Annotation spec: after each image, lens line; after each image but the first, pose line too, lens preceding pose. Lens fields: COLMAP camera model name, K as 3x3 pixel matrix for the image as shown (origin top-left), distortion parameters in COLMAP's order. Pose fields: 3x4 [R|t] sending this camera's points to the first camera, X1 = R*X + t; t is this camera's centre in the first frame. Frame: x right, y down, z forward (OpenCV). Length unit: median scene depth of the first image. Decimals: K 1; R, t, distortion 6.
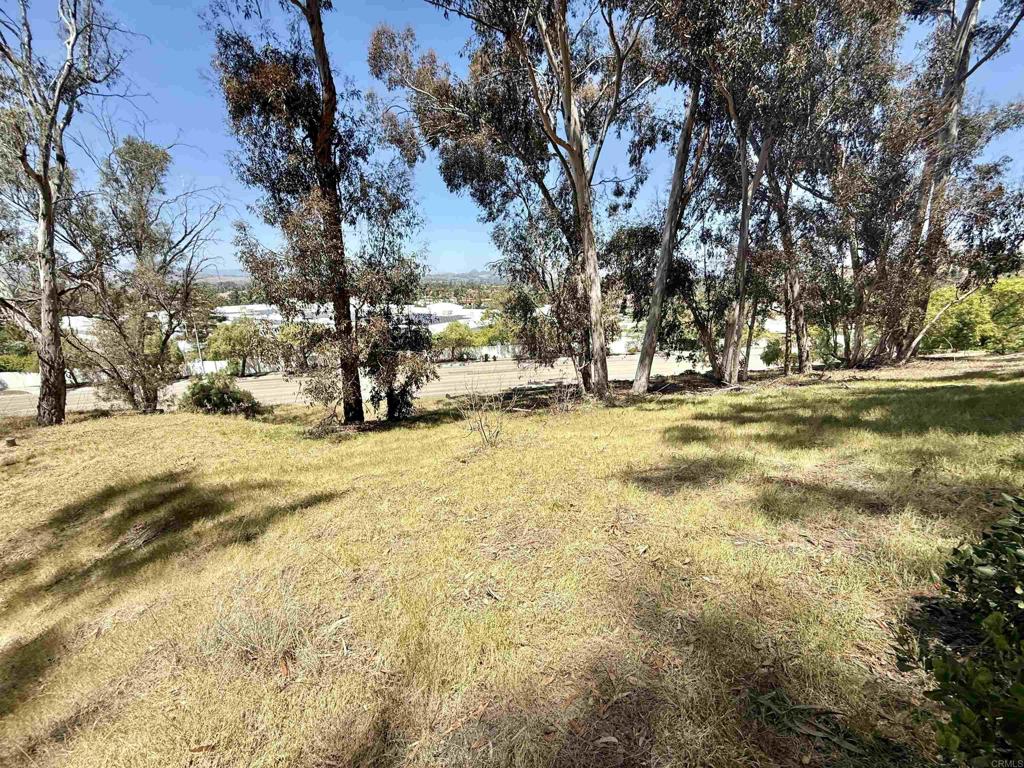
lens RADIAL K [[402.9, 0, 512.0], [0, 402.9, 384.0], [0, 0, 1]] dist [-0.002199, -0.000391]
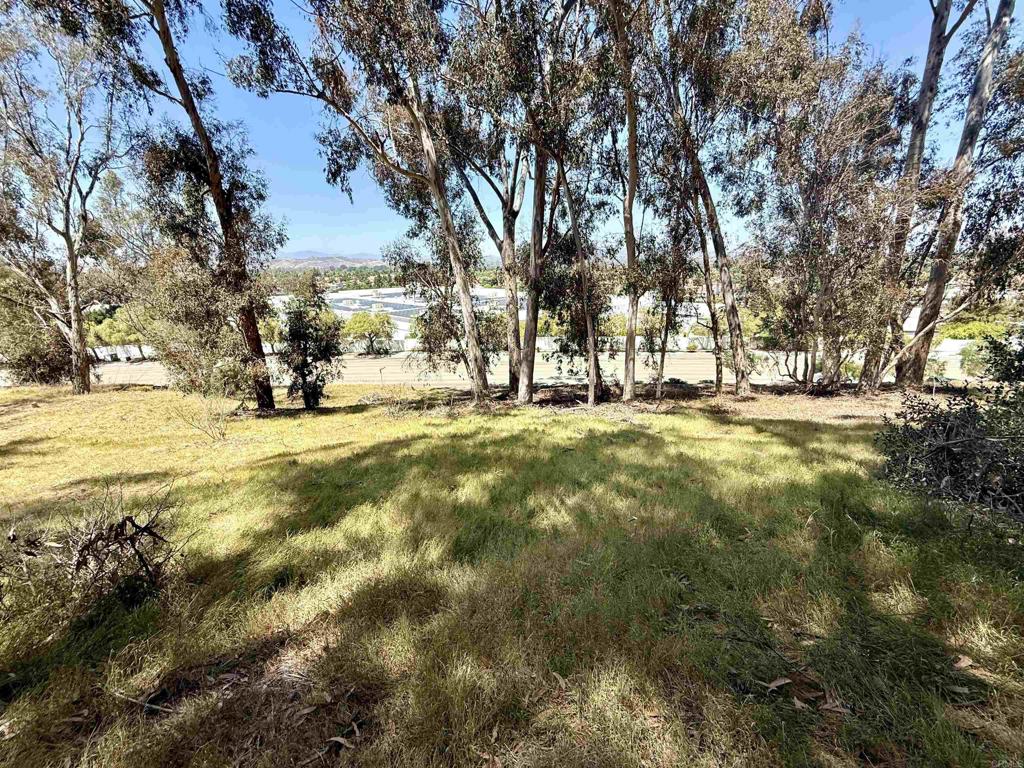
lens RADIAL K [[402.9, 0, 512.0], [0, 402.9, 384.0], [0, 0, 1]] dist [-0.002199, -0.000391]
pose [[0.956548, 0.074553, -0.281883, 0.839428], [-0.062761, 0.996743, 0.050646, -0.115684], [0.284740, -0.030754, 0.958111, 0.000869]]
